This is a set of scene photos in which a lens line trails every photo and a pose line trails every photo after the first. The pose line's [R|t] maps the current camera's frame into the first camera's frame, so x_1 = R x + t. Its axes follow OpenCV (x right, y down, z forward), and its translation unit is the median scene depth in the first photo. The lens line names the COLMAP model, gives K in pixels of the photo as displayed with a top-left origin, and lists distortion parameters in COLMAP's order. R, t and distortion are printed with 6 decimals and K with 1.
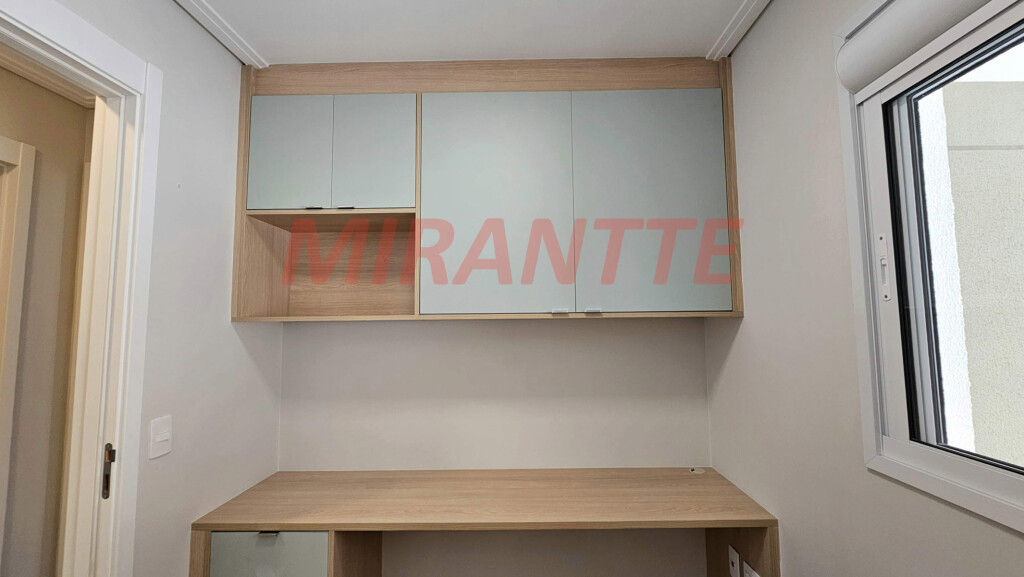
lens RADIAL K [[416.3, 0, 519.8], [0, 416.3, 289.1], [0, 0, 1]] dist [-0.005905, -0.000144]
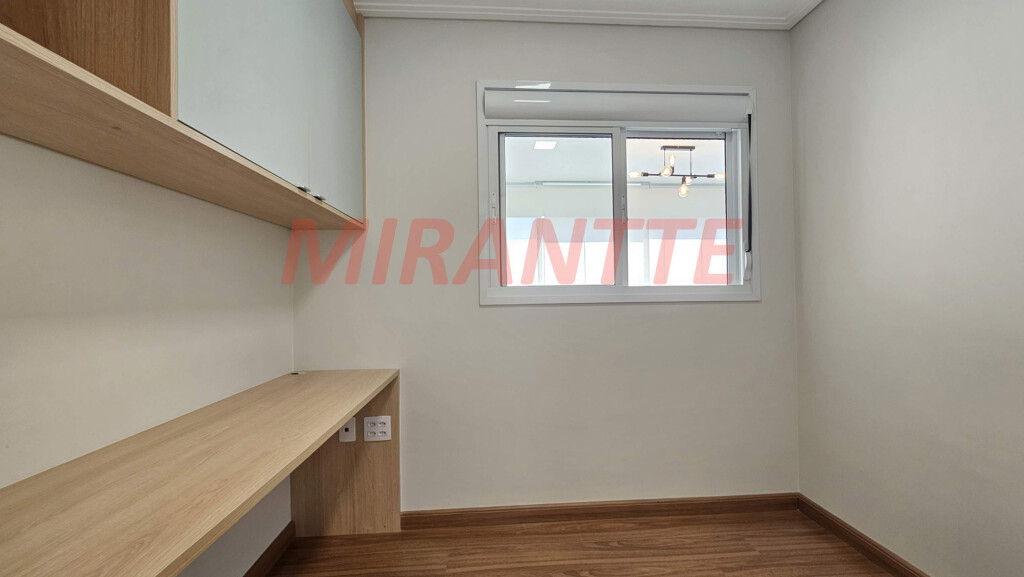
lens RADIAL K [[416.3, 0, 519.8], [0, 416.3, 289.1], [0, 0, 1]] dist [-0.005905, -0.000144]
pose [[-0.075479, 0.018728, 0.996972, -0.822167], [-0.062028, 0.997799, -0.023439, 0.267549], [-0.995216, -0.063609, -0.074151, 0.663920]]
